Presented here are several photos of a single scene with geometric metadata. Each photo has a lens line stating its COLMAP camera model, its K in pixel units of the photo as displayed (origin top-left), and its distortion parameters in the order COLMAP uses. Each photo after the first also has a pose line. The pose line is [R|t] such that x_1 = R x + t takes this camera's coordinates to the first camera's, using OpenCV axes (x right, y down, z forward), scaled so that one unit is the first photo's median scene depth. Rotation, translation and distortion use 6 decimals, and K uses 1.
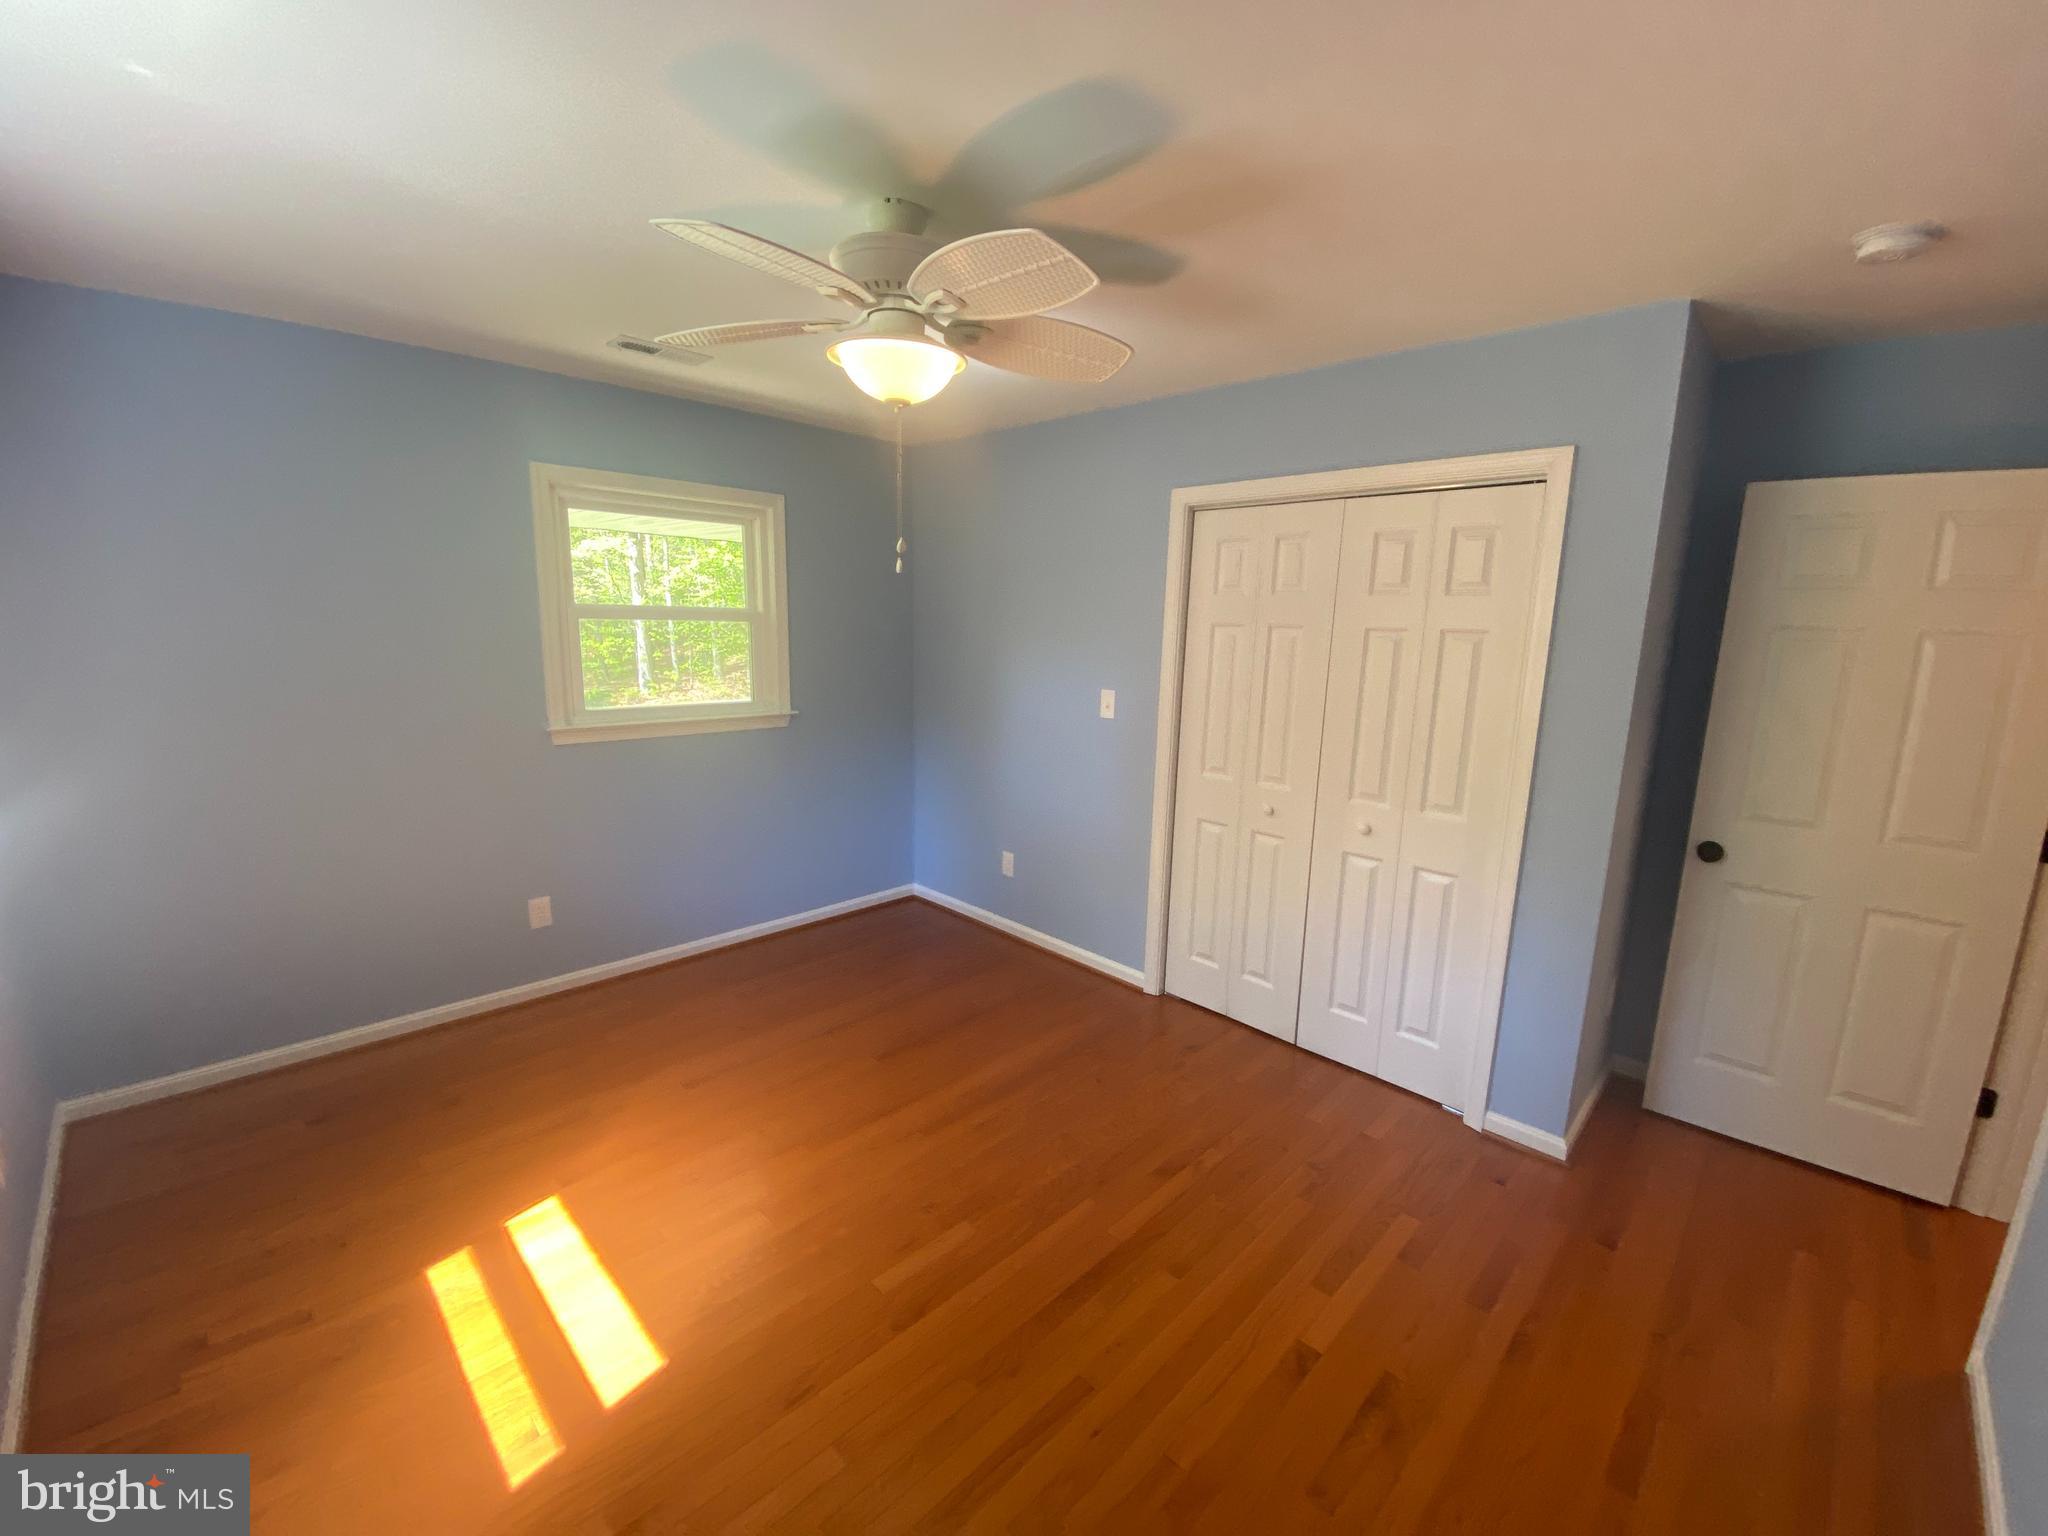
lens RADIAL K [[824.8, 0, 1024.1], [0, 824.8, 772.0], [0, 0, 1]] dist [0.006739, -0.000364]
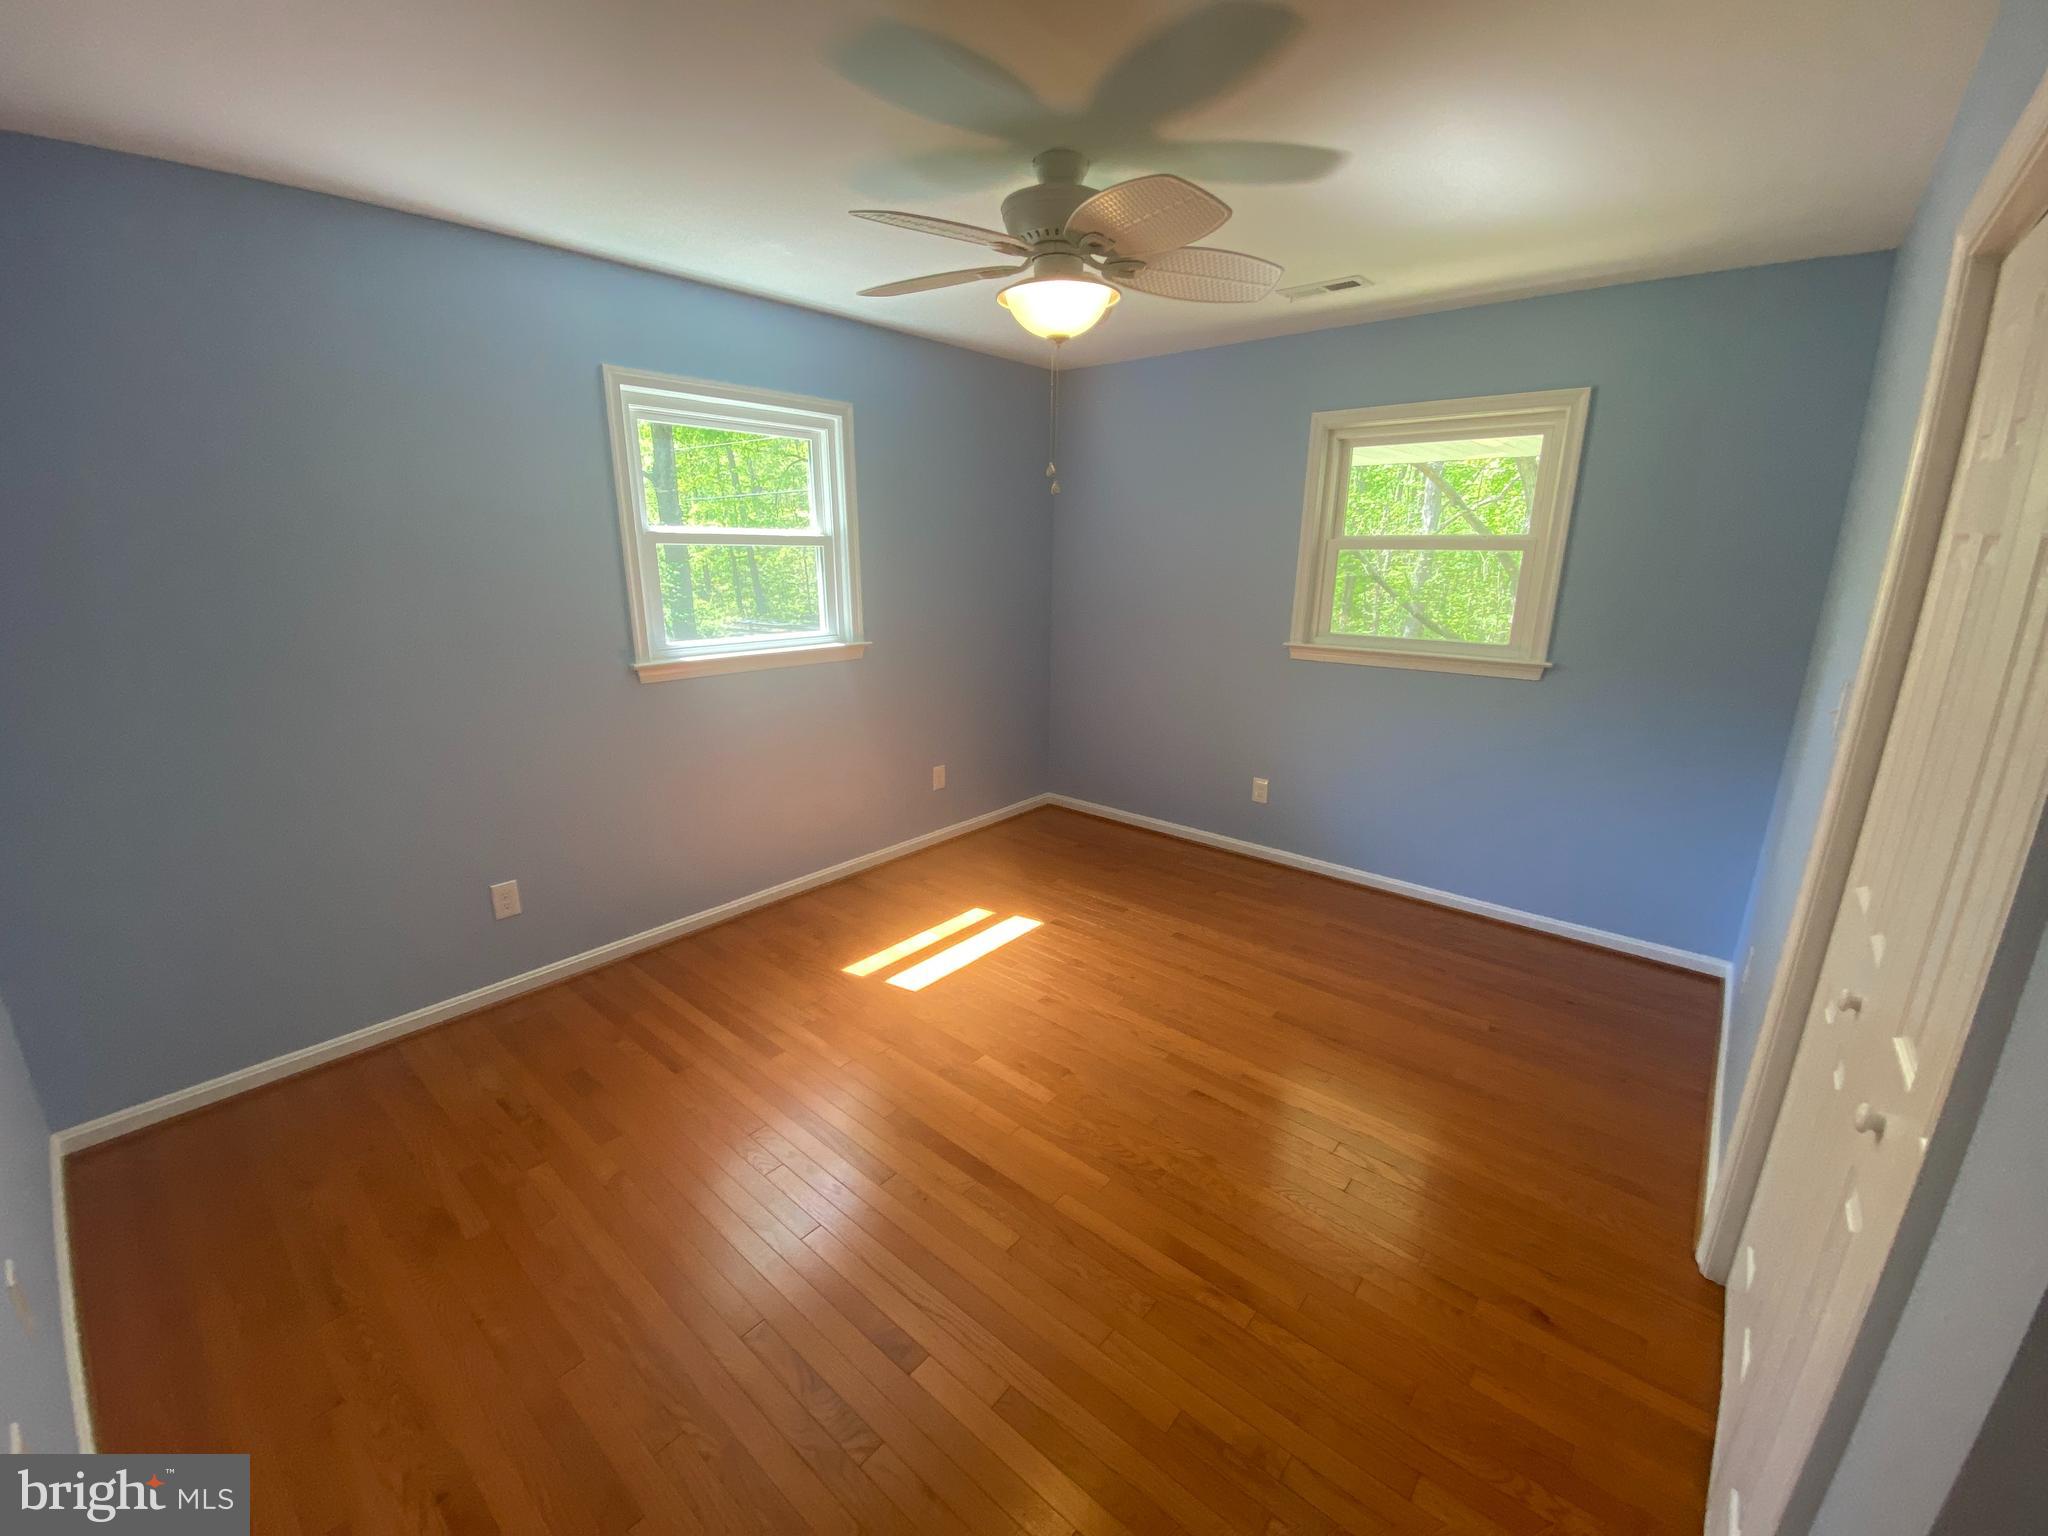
lens RADIAL K [[828.2, 0, 1021.3], [0, 828.2, 769.7], [0, 0, 1]] dist [0.007099, -0.000301]
pose [[0.065200, 0.237055, -0.969306, 0.615050], [-0.184993, 0.957406, 0.221701, -0.072905], [0.980575, 0.164860, 0.106276, 0.530196]]
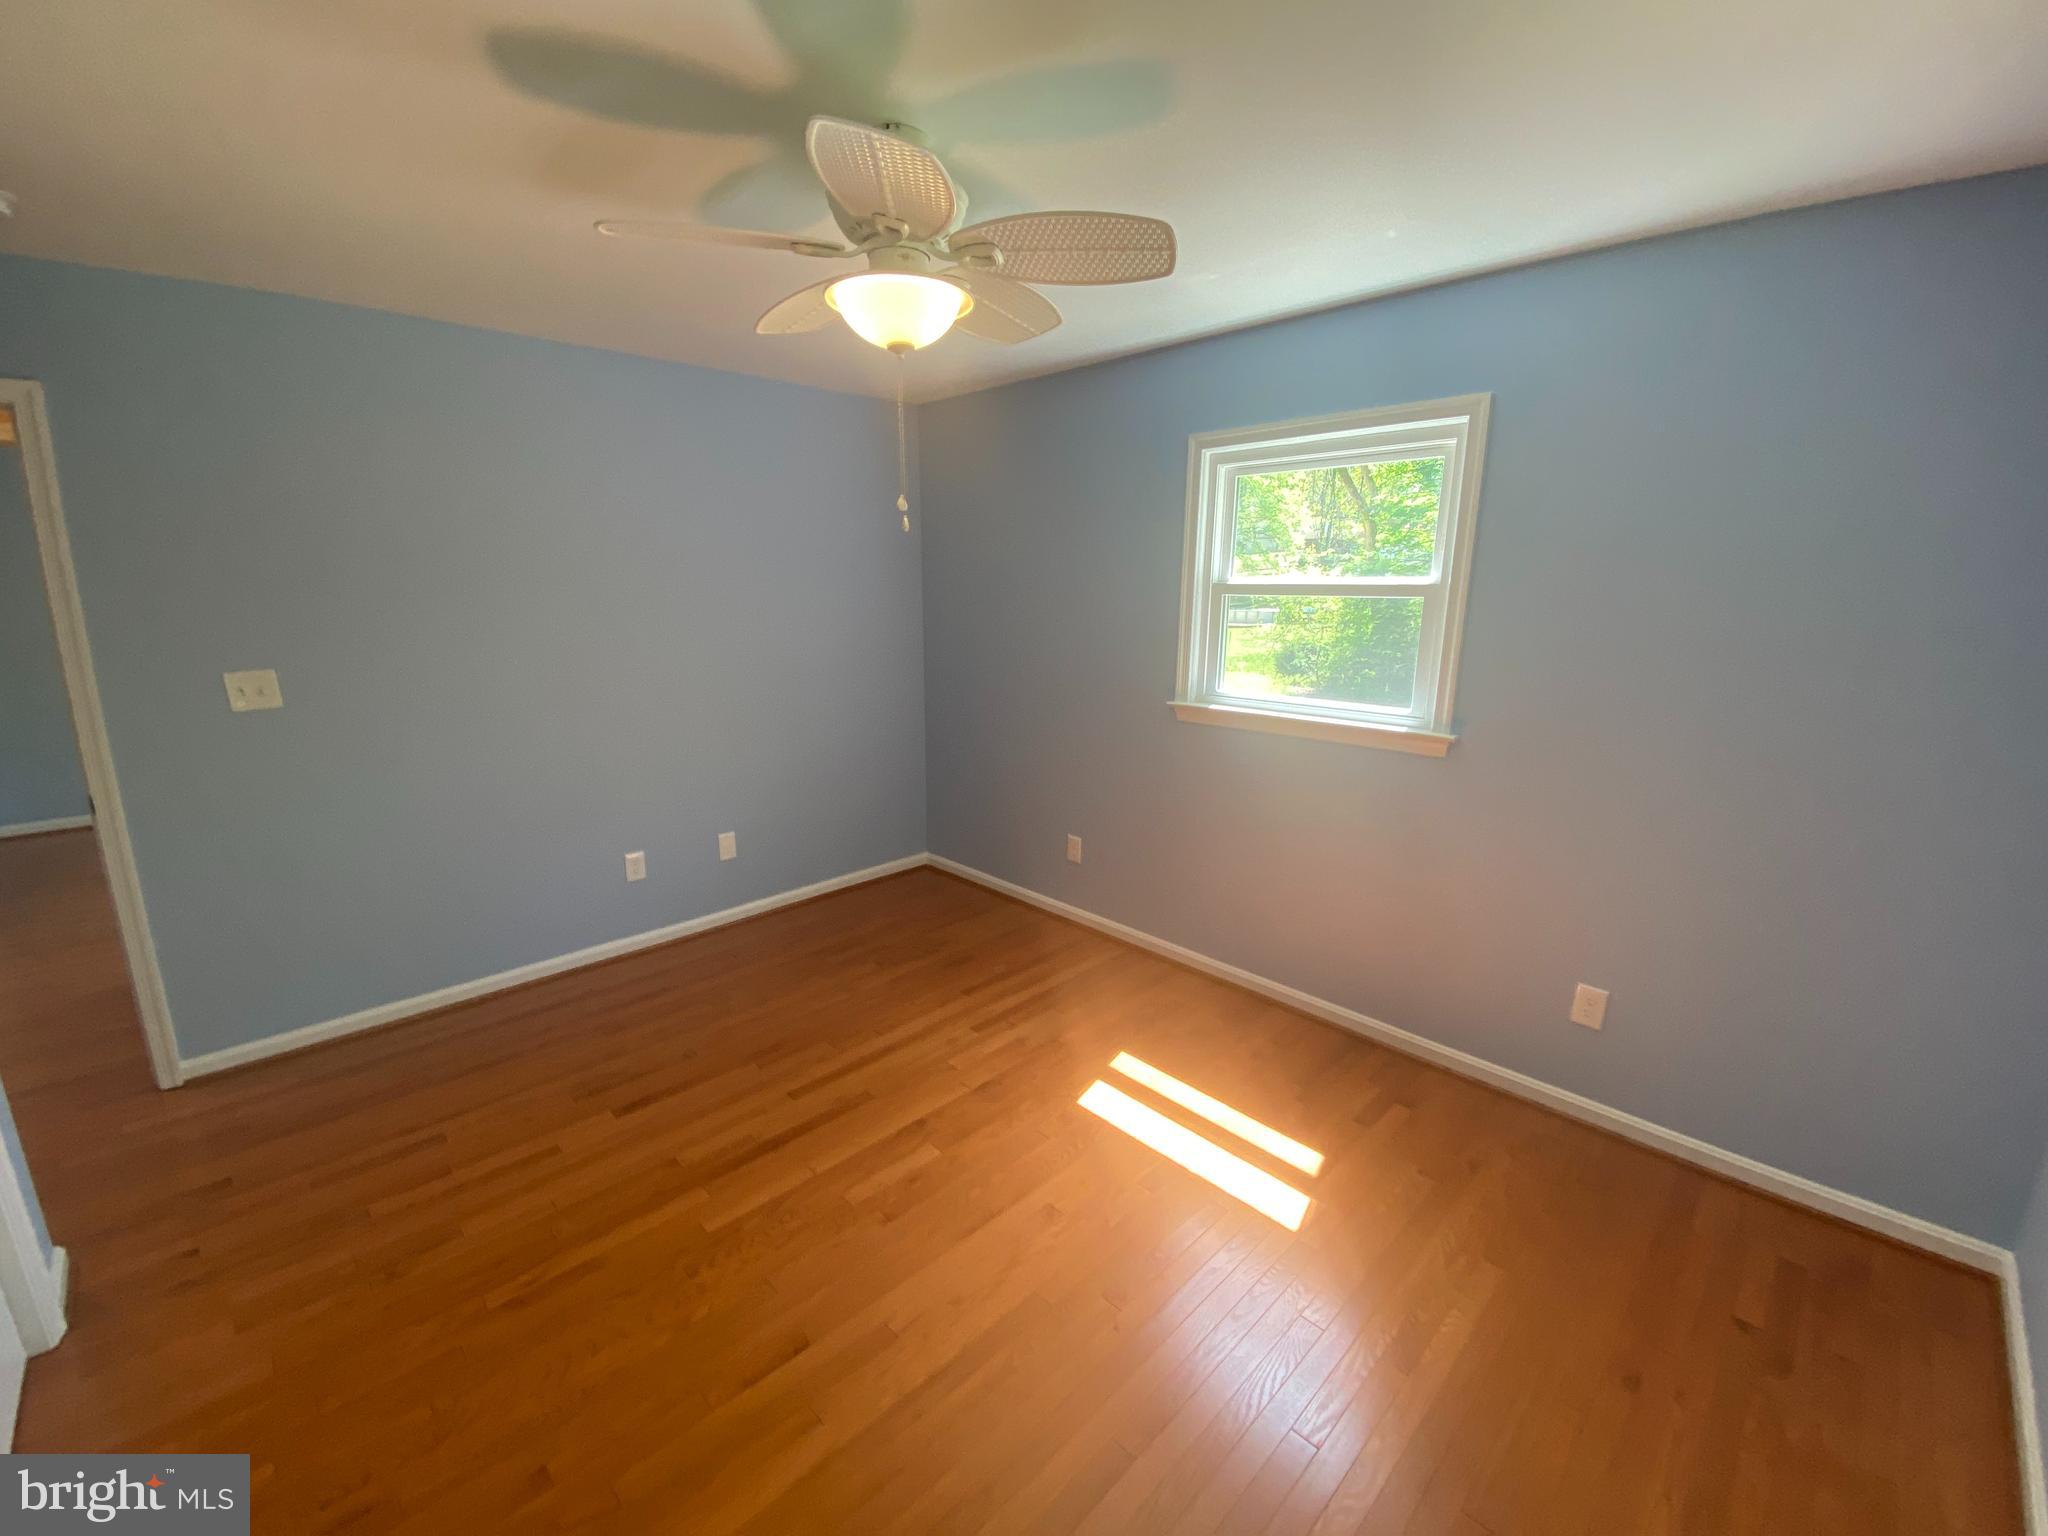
lens RADIAL K [[828.2, 0, 1021.3], [0, 828.2, 769.7], [0, 0, 1]] dist [0.007099, -0.000301]
pose [[-0.999083, -0.032995, 0.027270, -0.194069], [-0.020030, 0.923374, 0.383380, -0.213501], [-0.037830, 0.382482, -0.923188, 1.176834]]
